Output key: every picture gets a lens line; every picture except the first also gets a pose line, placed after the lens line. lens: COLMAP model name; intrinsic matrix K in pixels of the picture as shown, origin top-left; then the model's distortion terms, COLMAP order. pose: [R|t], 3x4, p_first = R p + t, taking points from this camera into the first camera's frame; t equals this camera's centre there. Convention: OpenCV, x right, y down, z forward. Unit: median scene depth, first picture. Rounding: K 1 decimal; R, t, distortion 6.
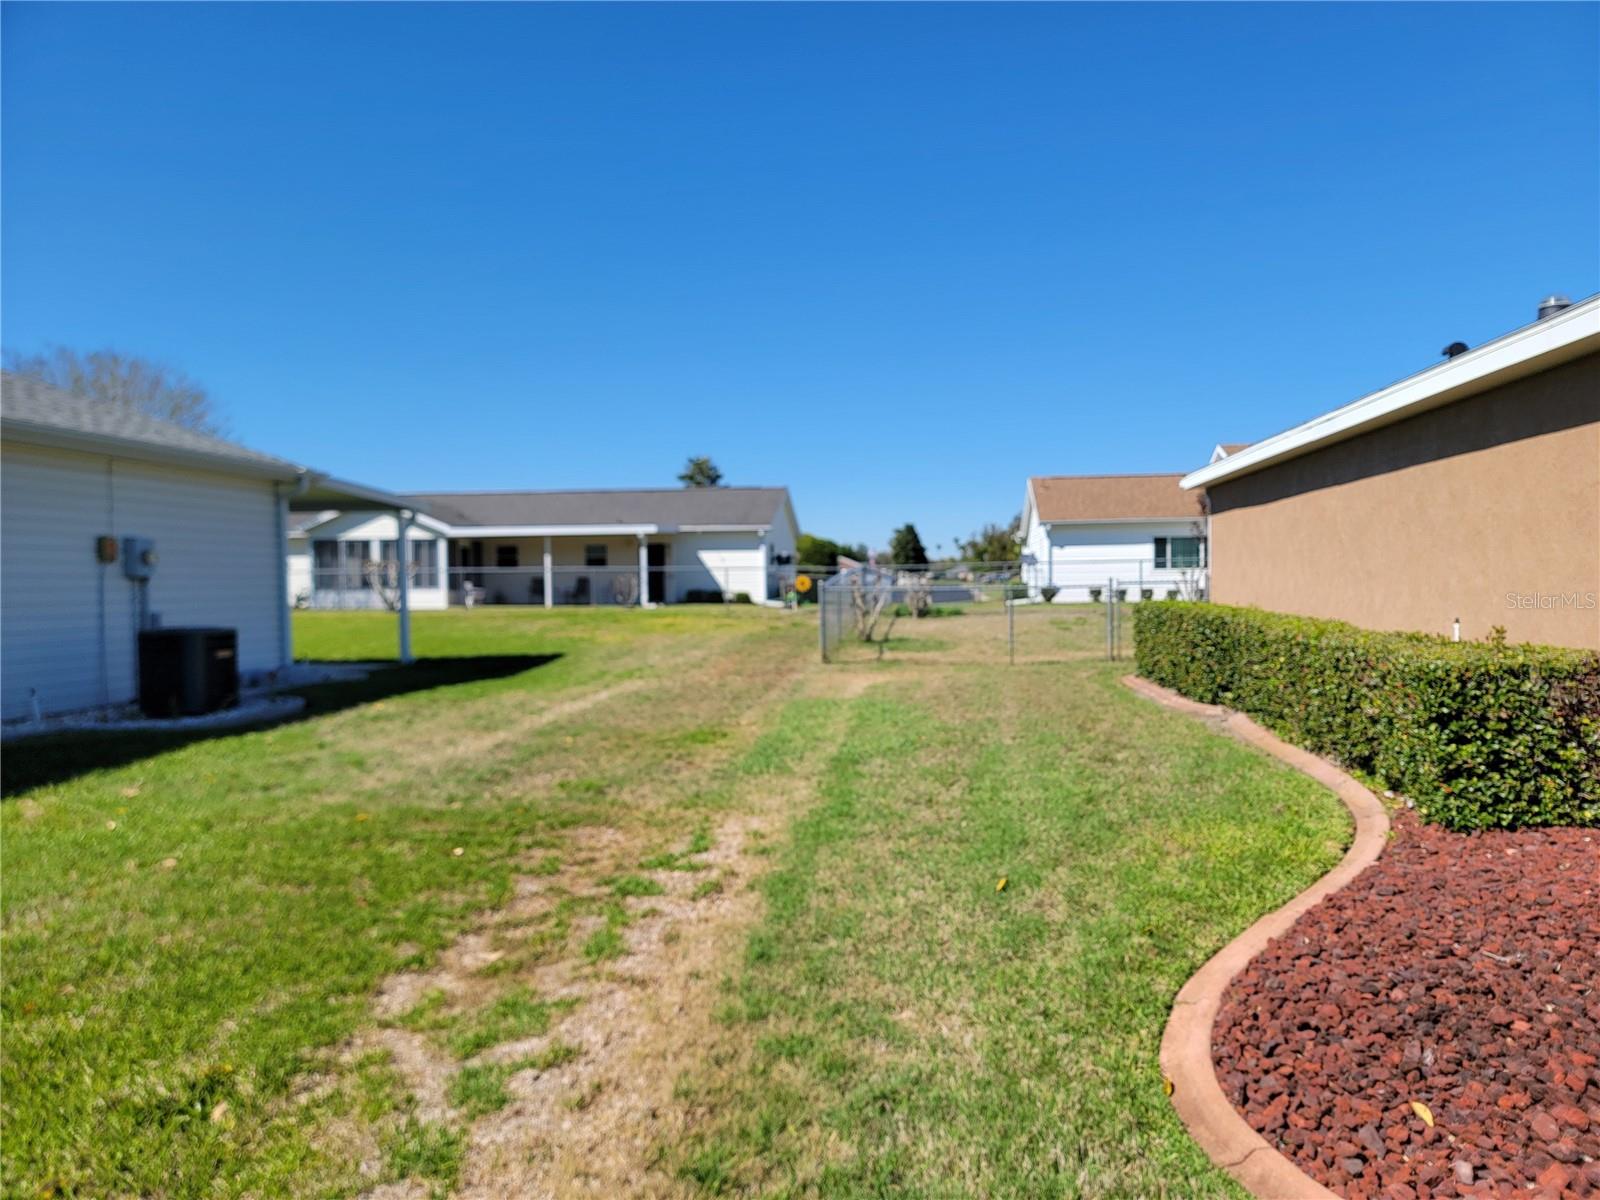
lens RADIAL K [[1121.4, 0, 803.1], [0, 1121.4, 614.0], [0, 0, 1]] dist [0.073464, -0.062133]
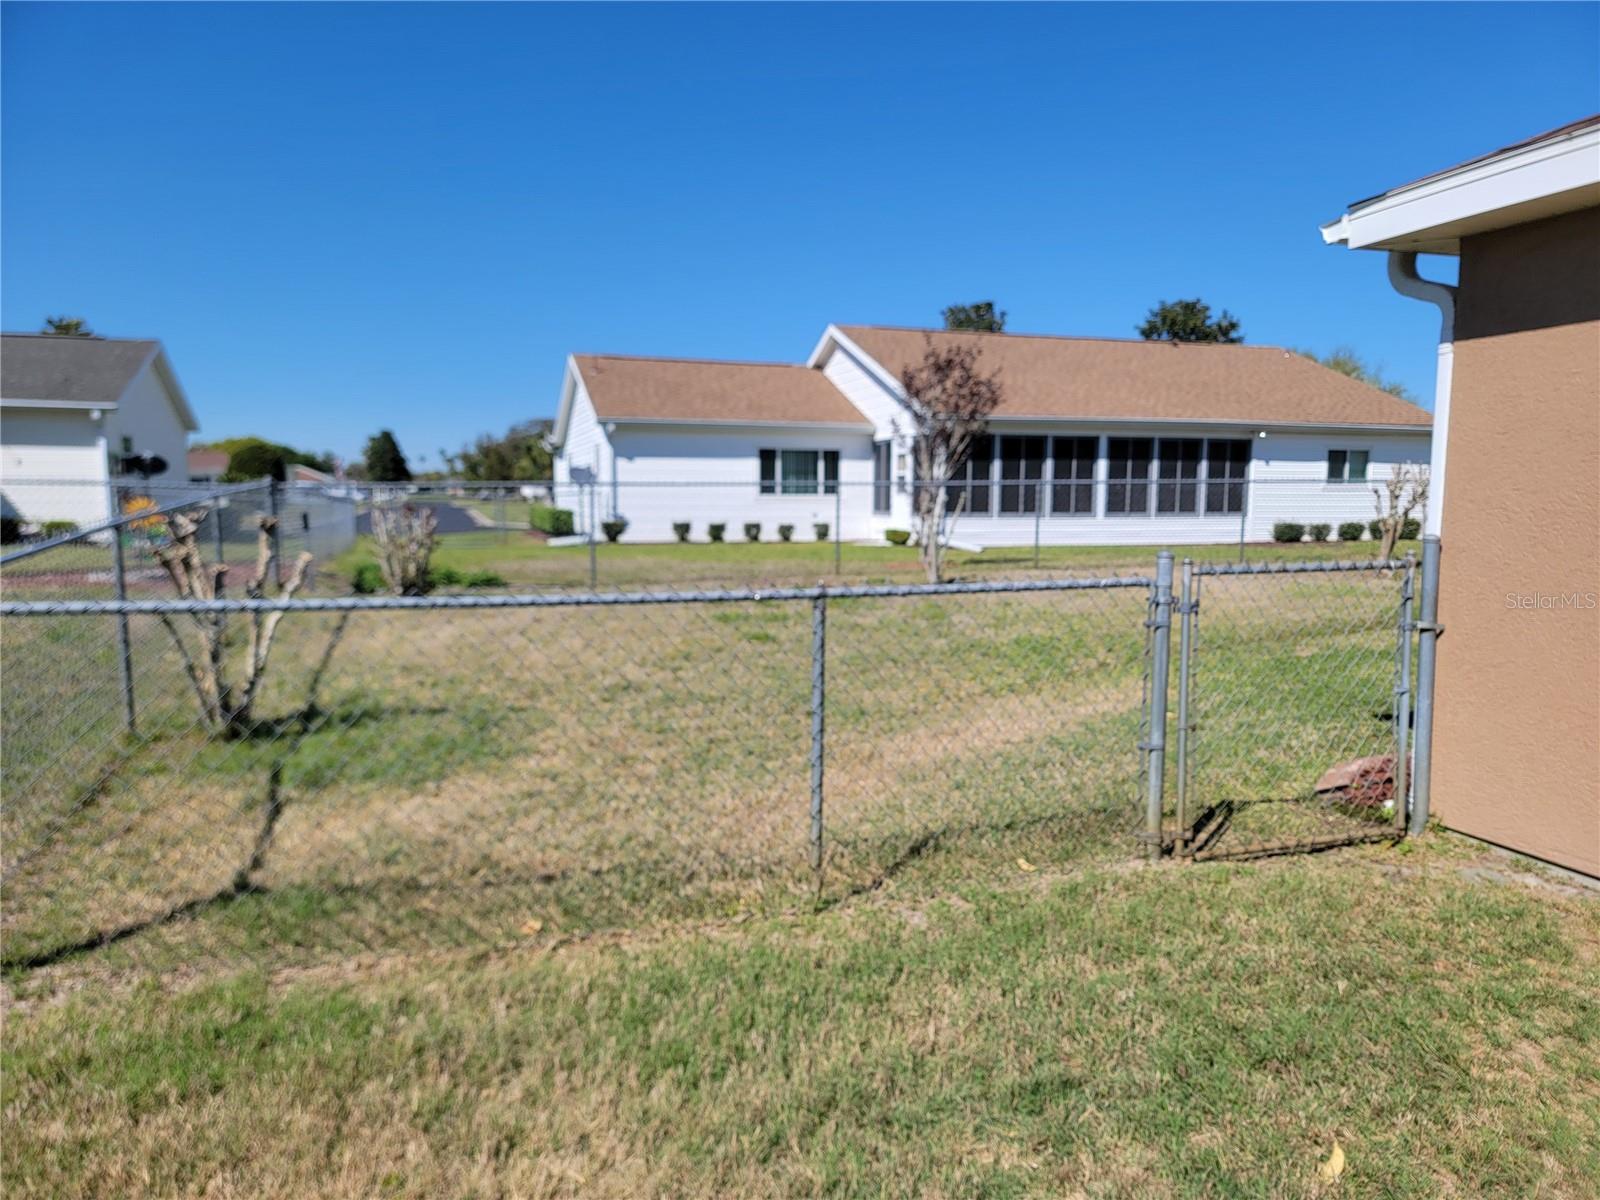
lens RADIAL K [[1121.4, 0, 803.1], [0, 1121.4, 614.0], [0, 0, 1]] dist [0.073464, -0.062133]
pose [[0.902991, -0.029114, 0.428671, 0.200289], [-0.002370, 0.997349, 0.072730, -0.096265], [-0.429652, -0.066691, 0.900528, 2.032813]]
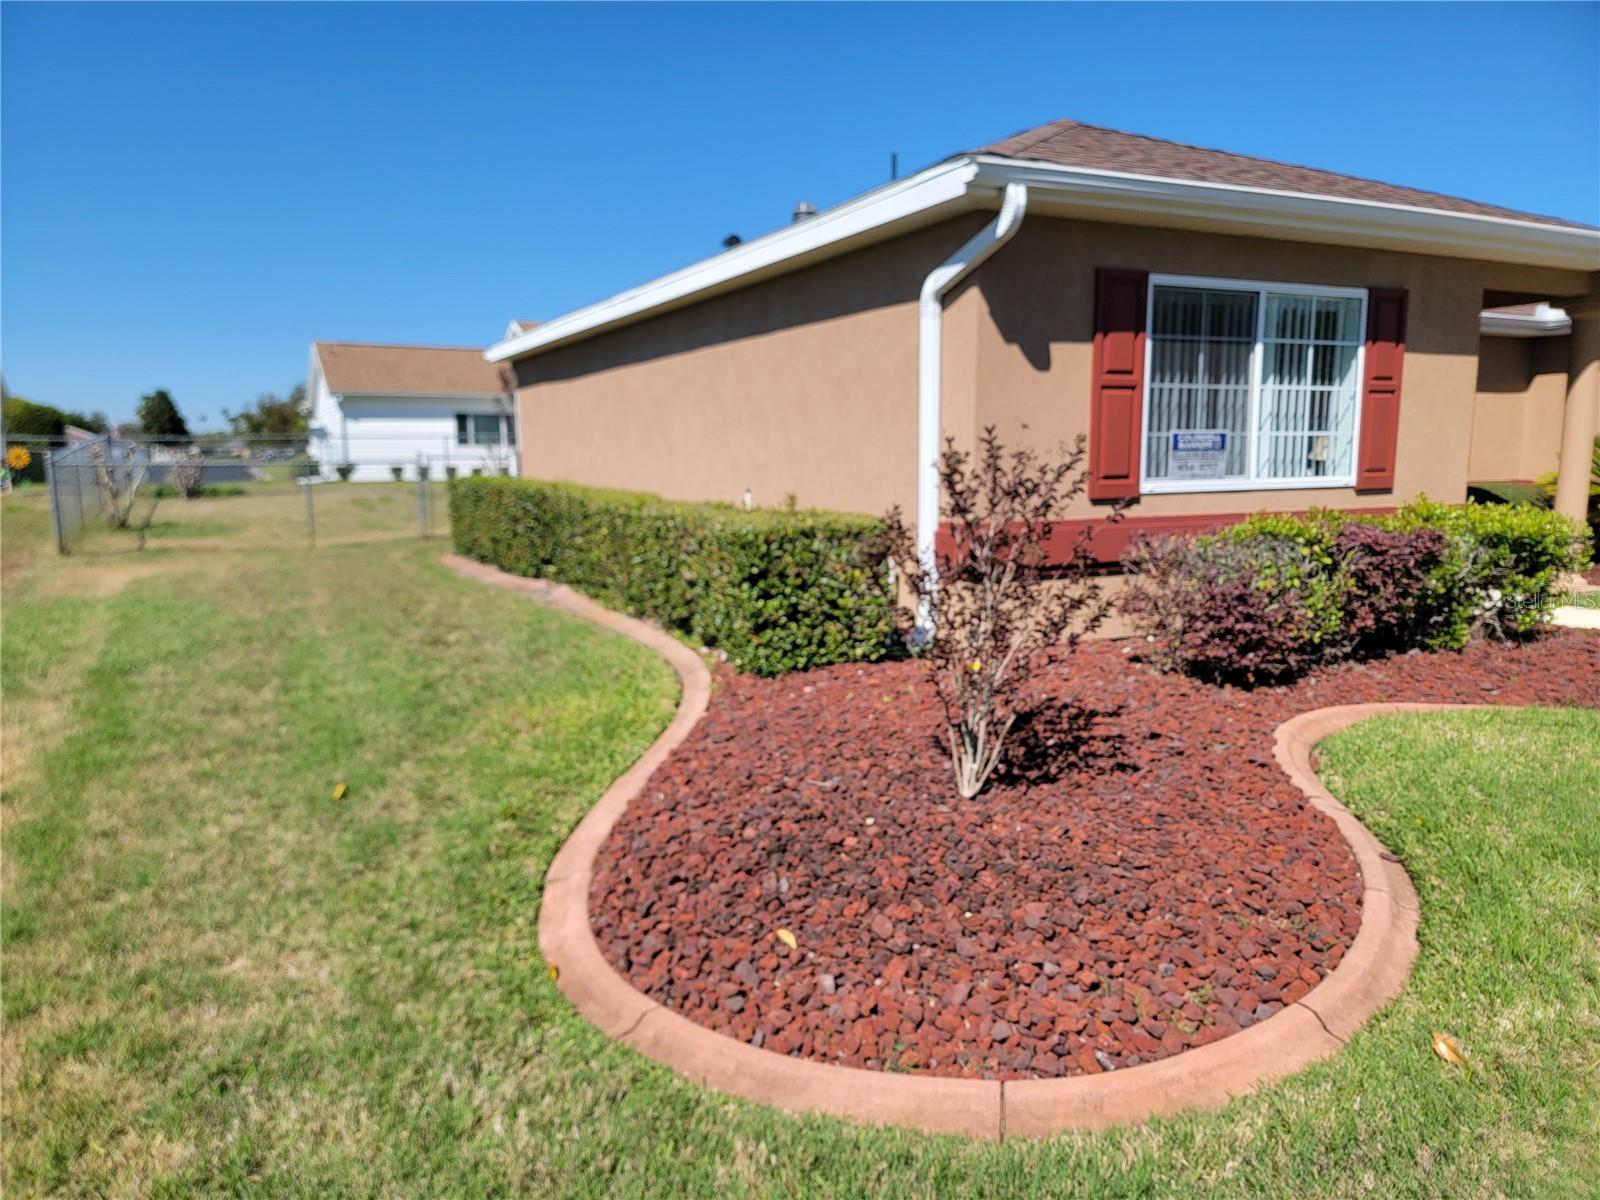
lens RADIAL K [[1130.1, 0, 785.4], [0, 1130.1, 603.5], [0, 0, 1]] dist [0.077786, -0.076988]
pose [[0.833546, -0.066228, 0.548466, -0.013709], [0.013260, 0.994901, 0.099982, 0.006495], [-0.552291, -0.076067, 0.830174, 0.063041]]
